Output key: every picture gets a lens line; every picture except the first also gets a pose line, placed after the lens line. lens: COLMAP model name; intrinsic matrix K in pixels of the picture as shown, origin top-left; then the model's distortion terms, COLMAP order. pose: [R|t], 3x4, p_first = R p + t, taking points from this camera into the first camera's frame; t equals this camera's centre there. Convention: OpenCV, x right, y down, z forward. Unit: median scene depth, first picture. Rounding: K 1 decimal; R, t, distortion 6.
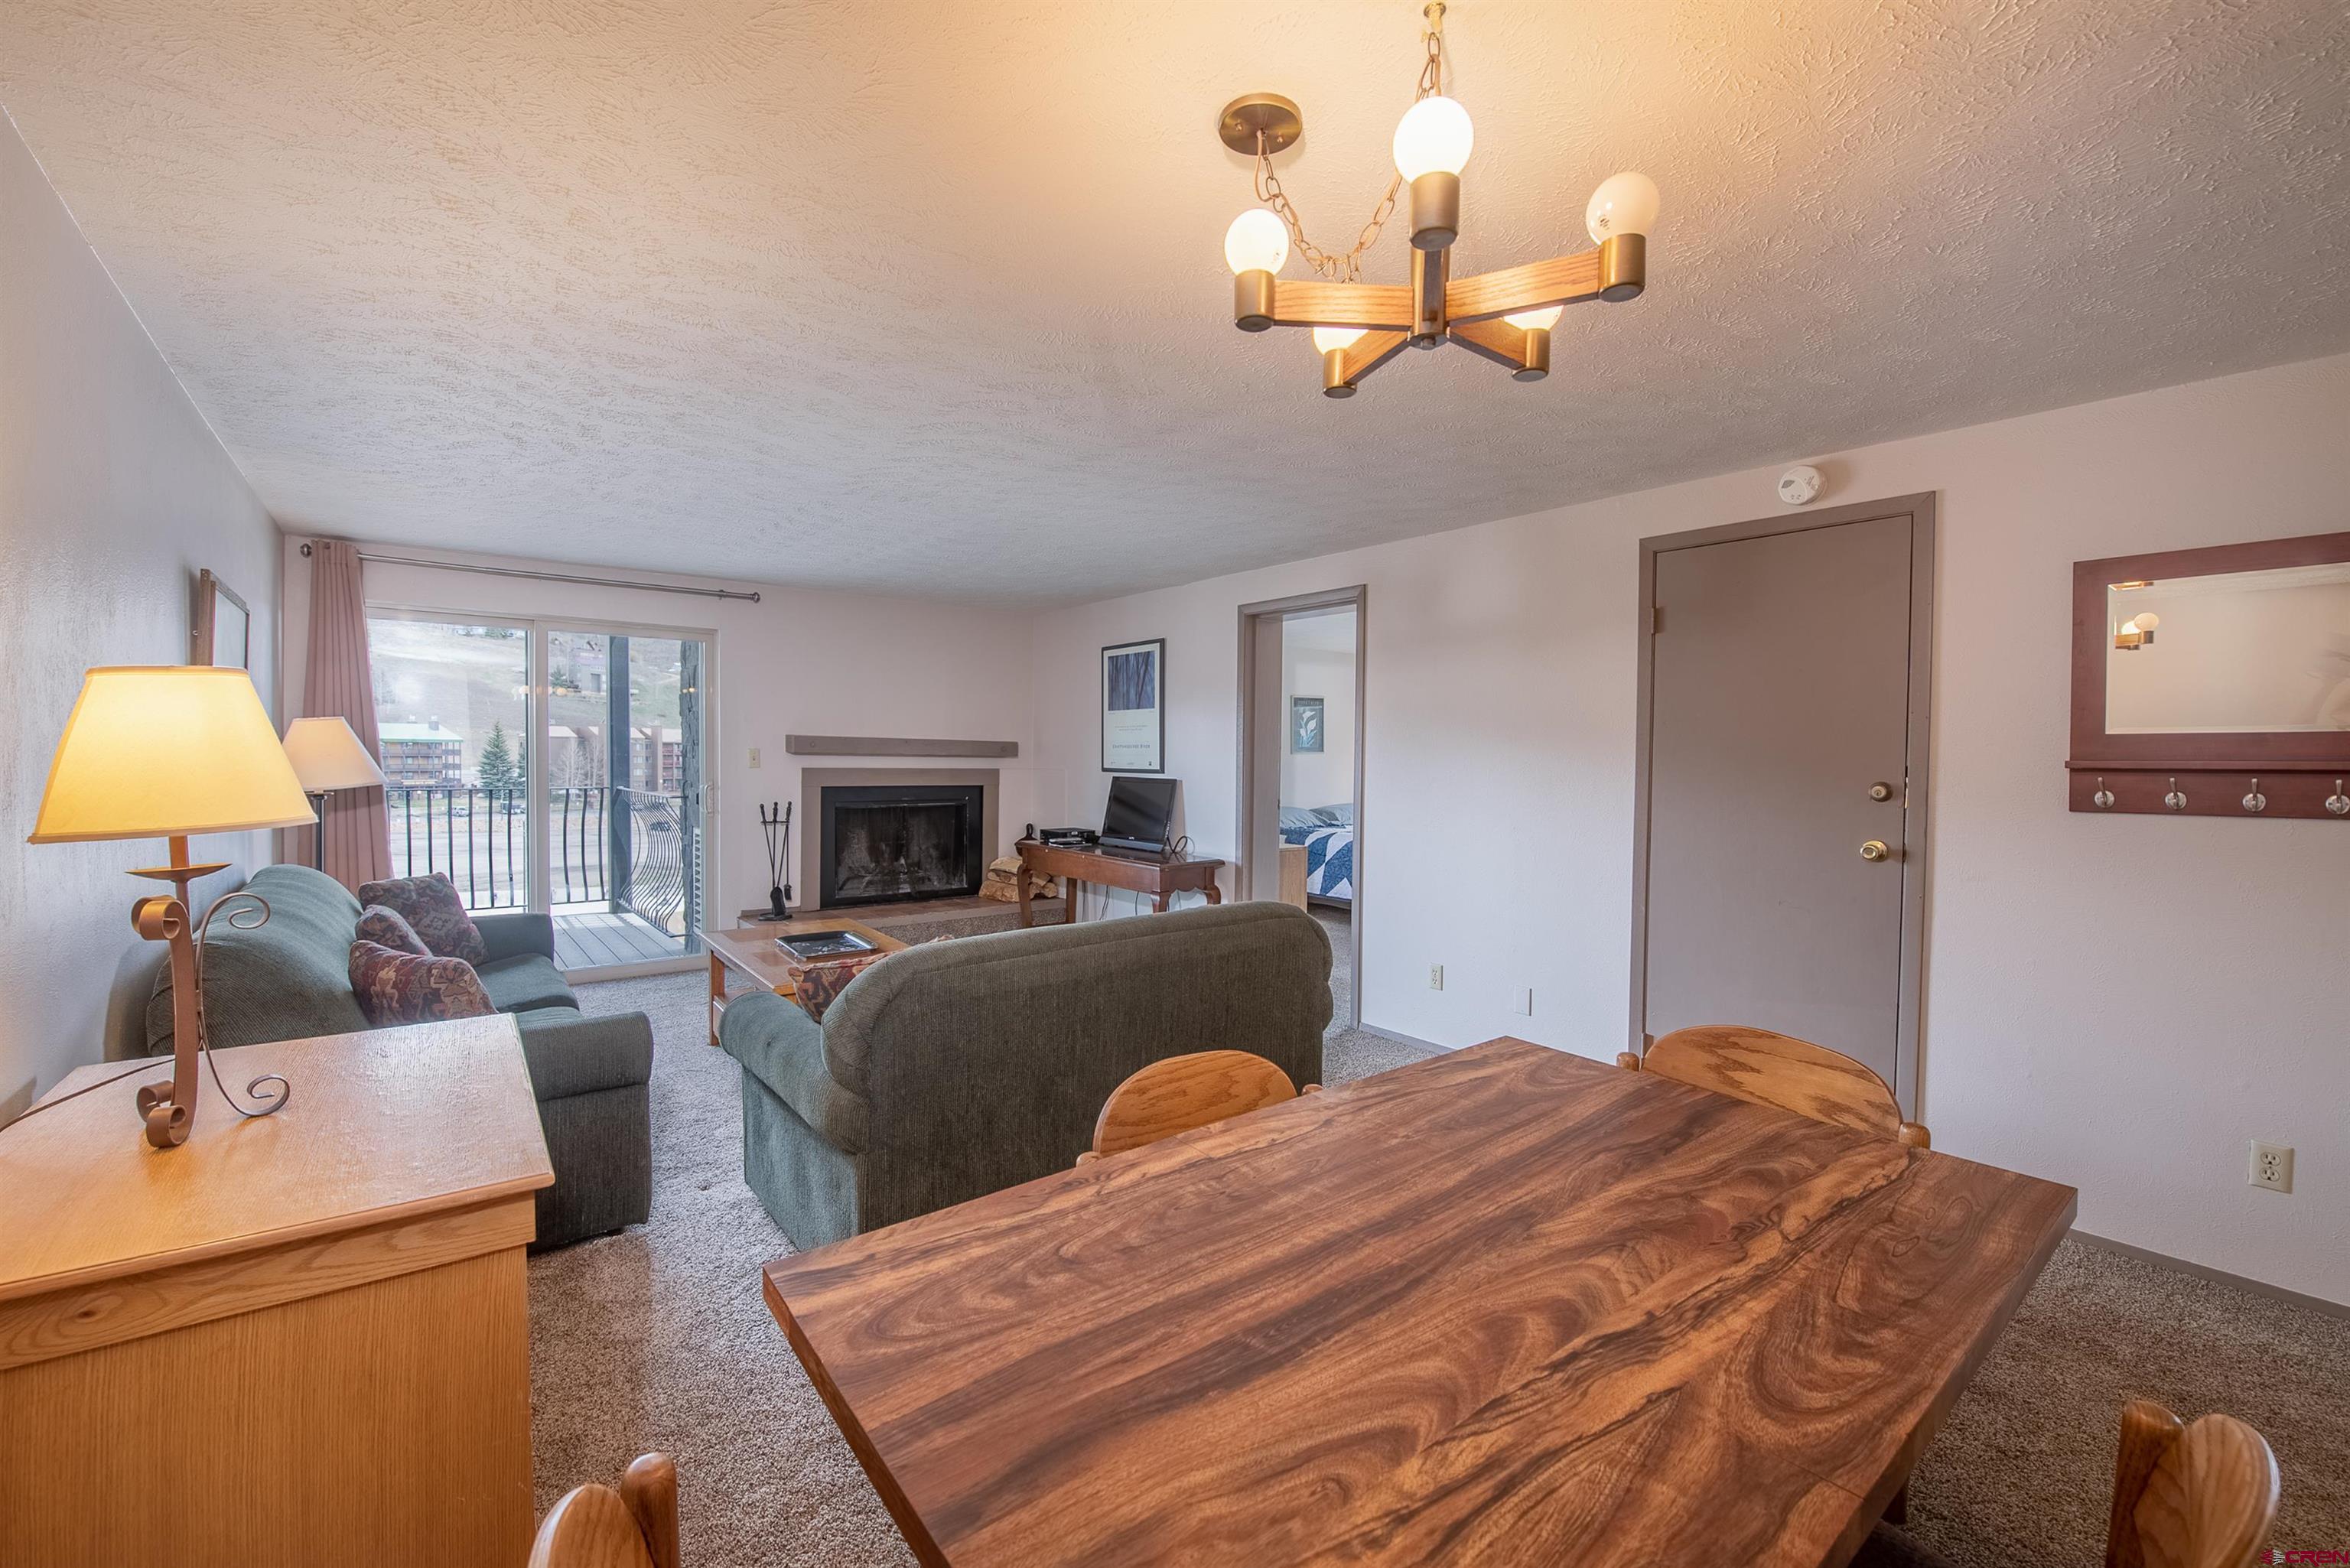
lens RADIAL K [[944.8, 0, 1178.7], [0, 944.8, 778.6], [0, 0, 1]] dist [-0.017800, -0.001849]
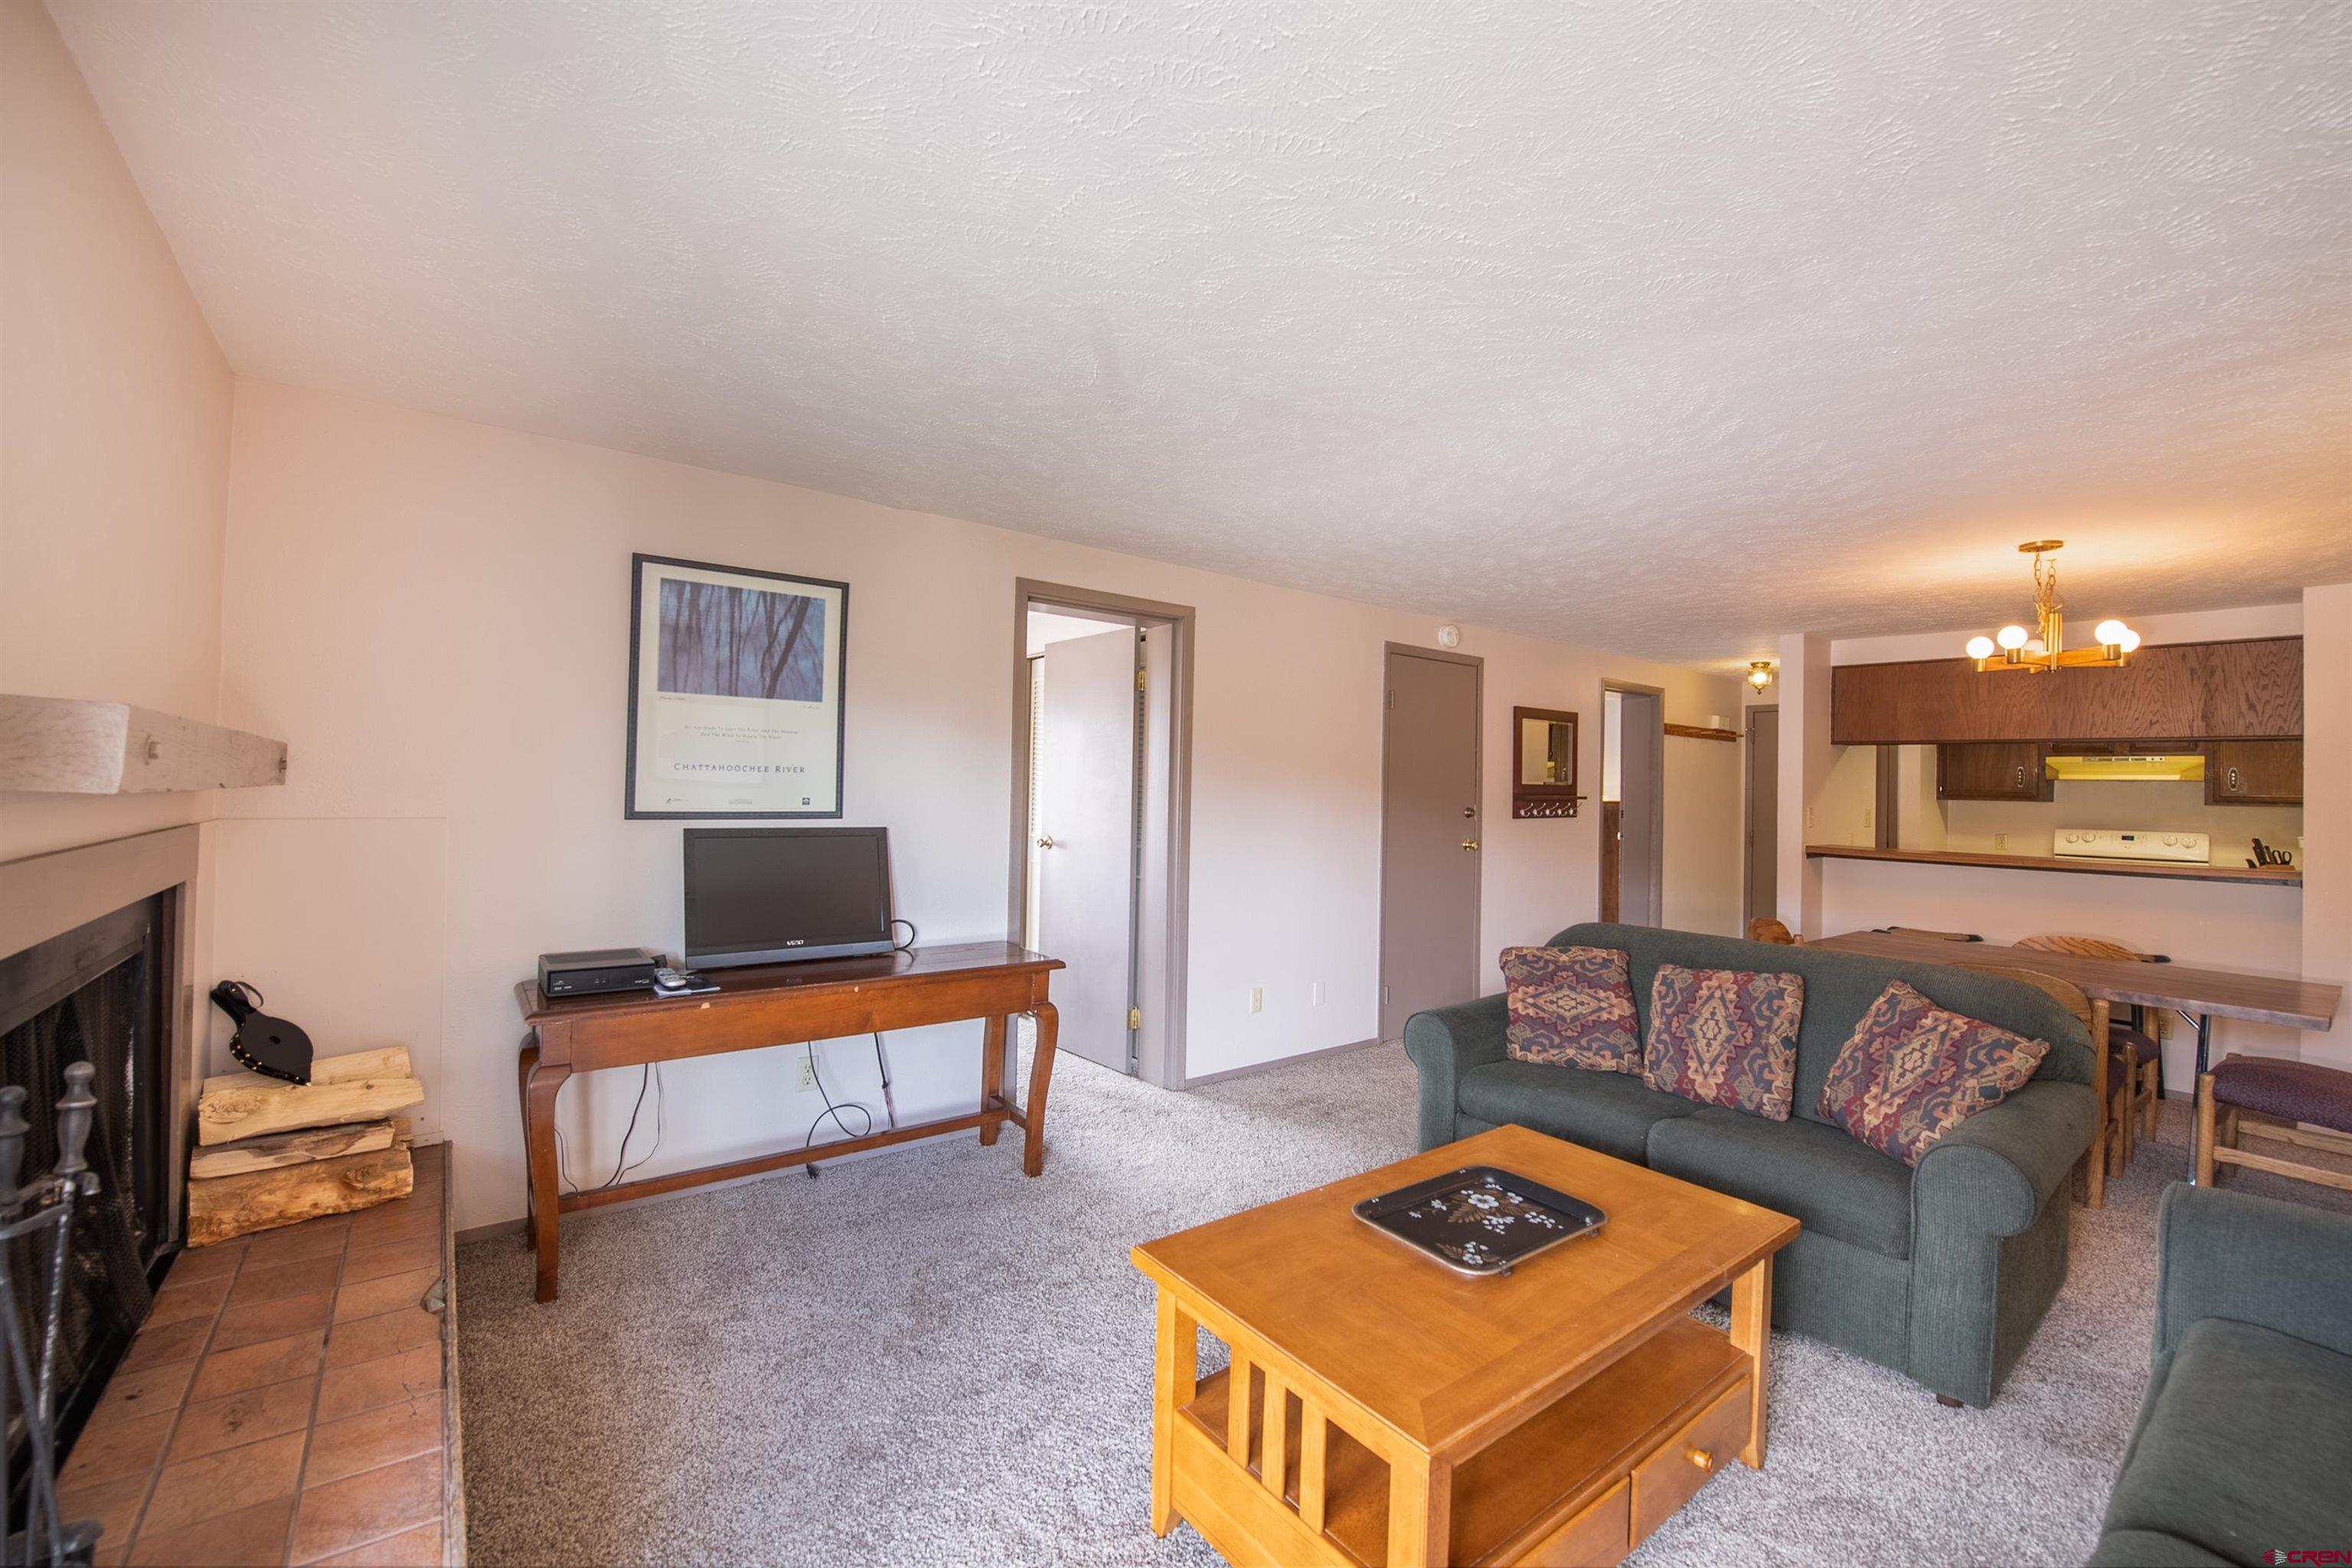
lens RADIAL K [[945.7, 0, 1171.6], [0, 945.7, 767.0], [0, 0, 1]] dist [-0.017800, -0.001849]
pose [[0.035686, 0.011951, 0.999292, -2.572481], [0.002611, 0.999924, -0.012051, -0.129163], [-0.999360, 0.003039, 0.035652, 3.450751]]
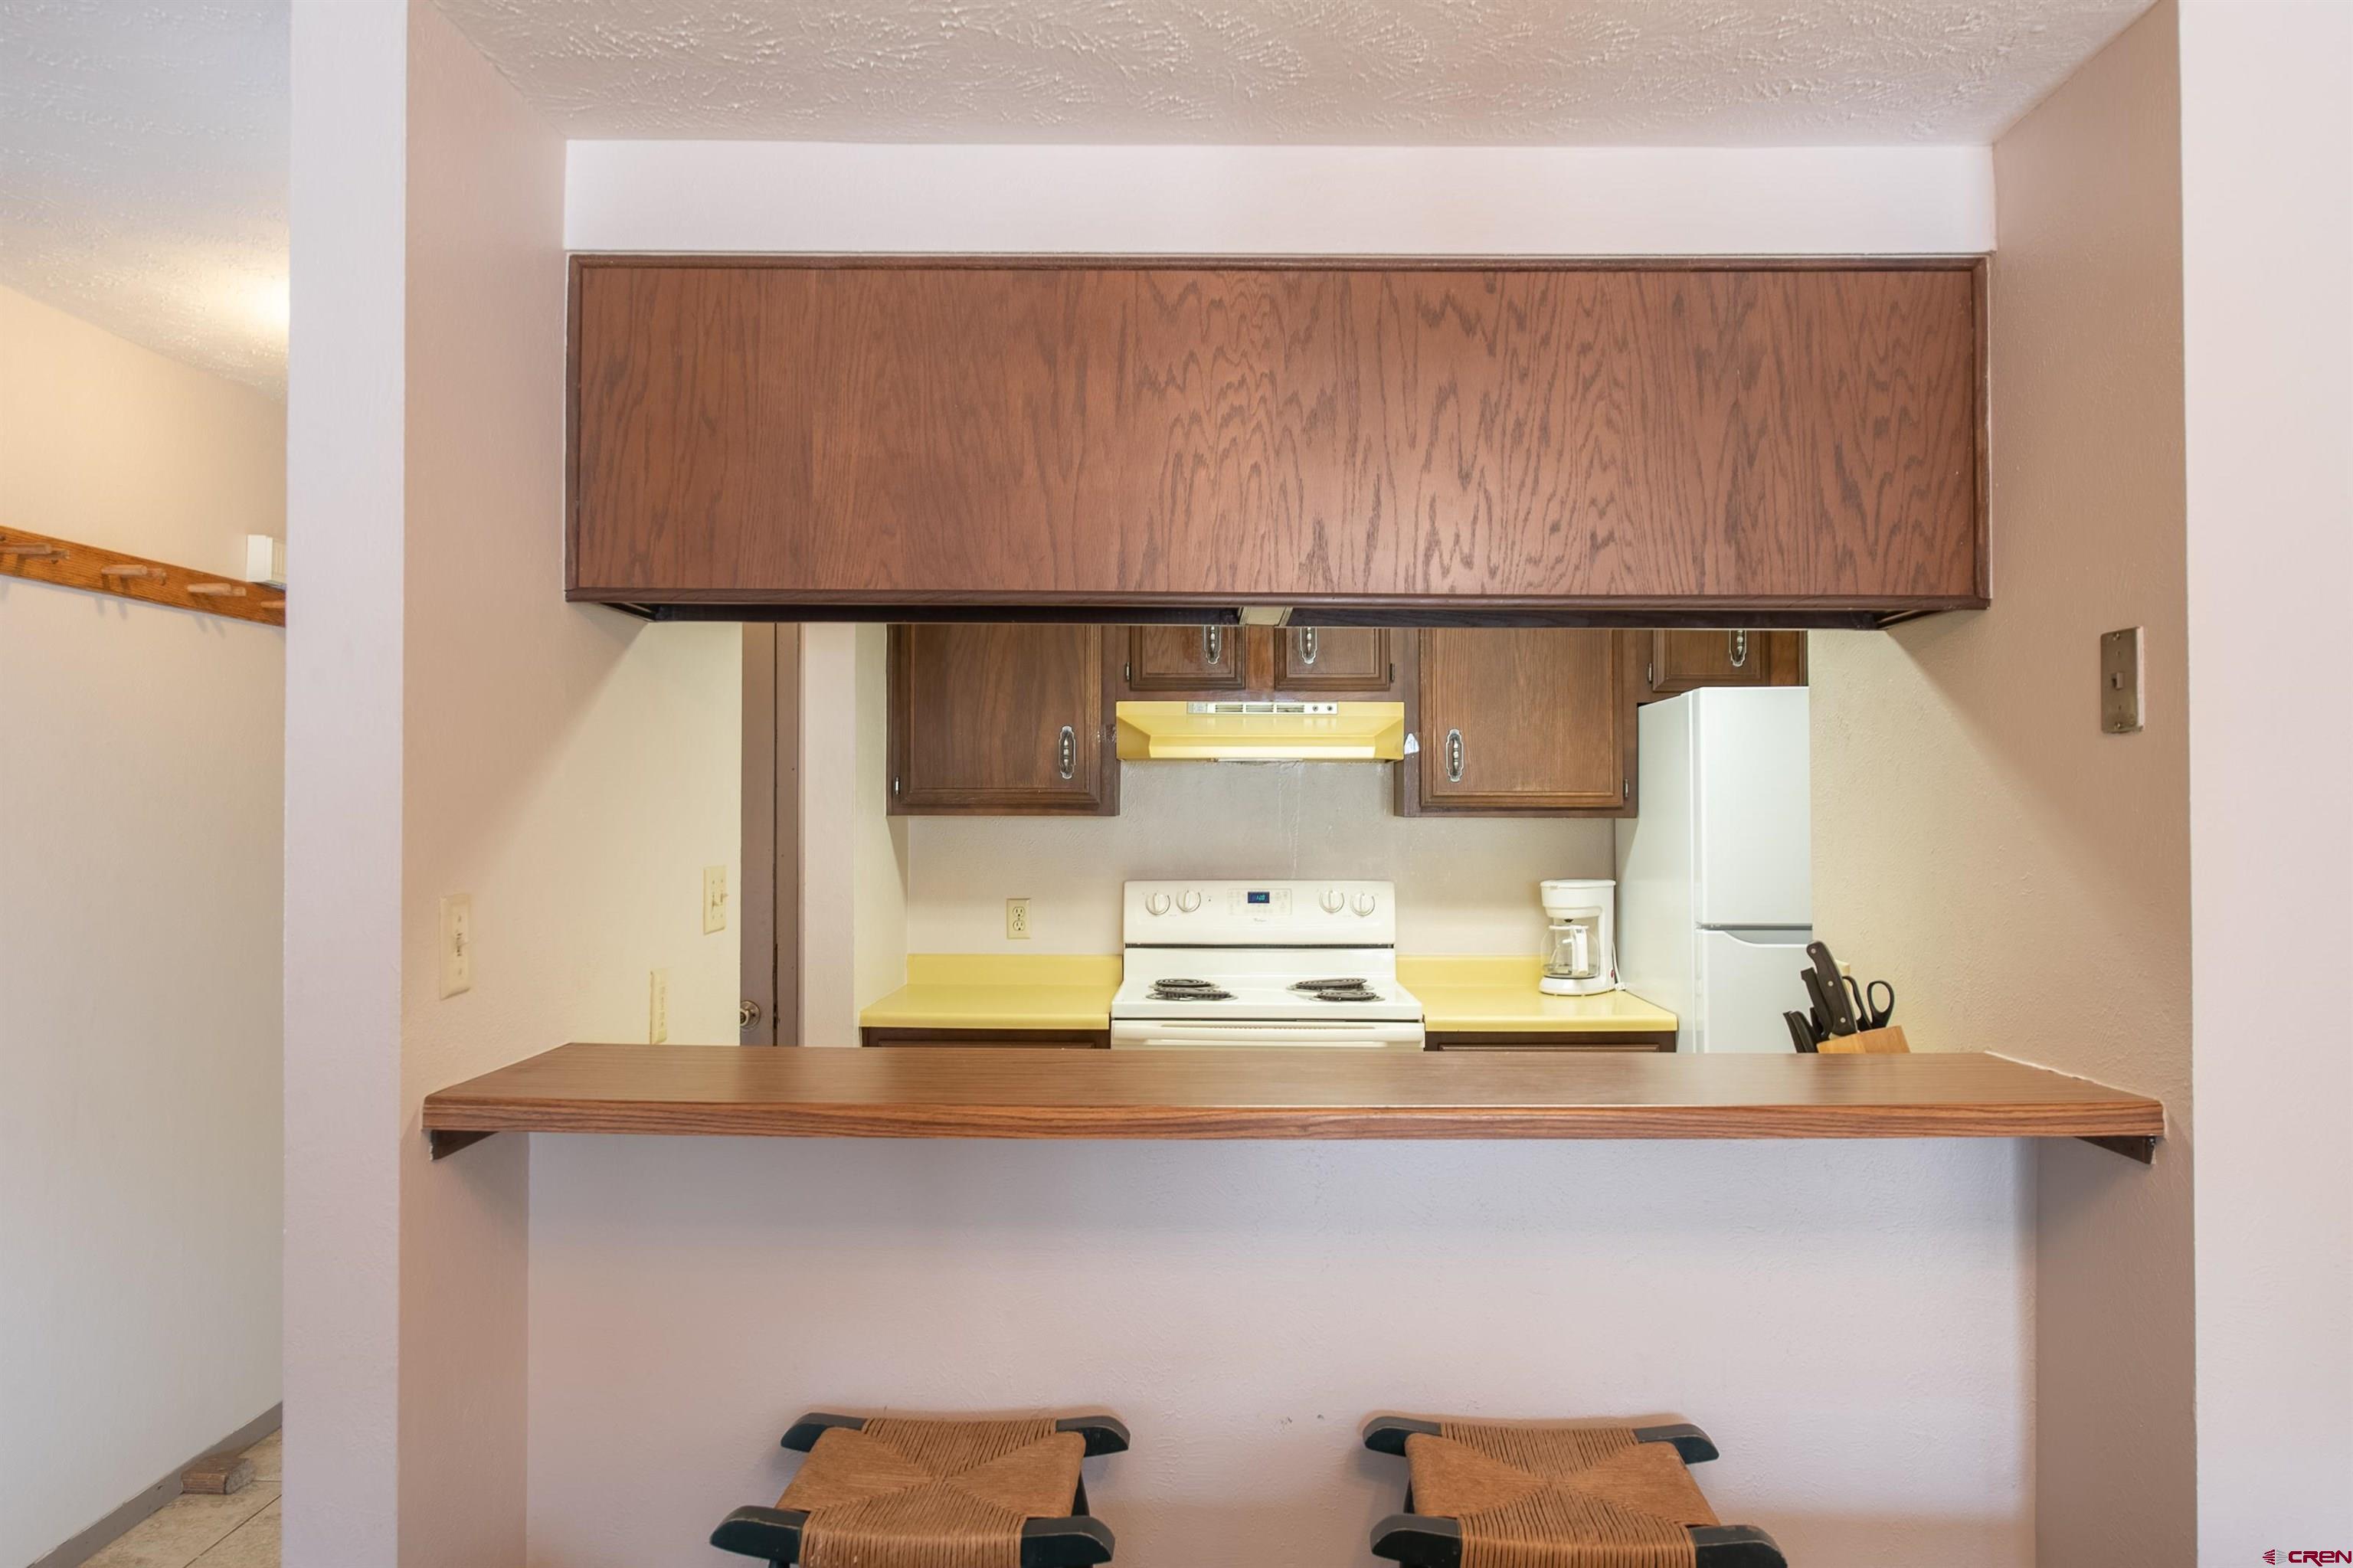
lens RADIAL K [[1569.3, 0, 1188.3], [0, 1569.3, 789.5], [0, 0, 1]] dist [0.002107, -0.003231]
pose [[-0.767029, -0.005538, 0.641588, 0.297492], [0.007336, 0.999822, 0.017401, -0.102999], [-0.641570, 0.018054, -0.766852, 1.411841]]
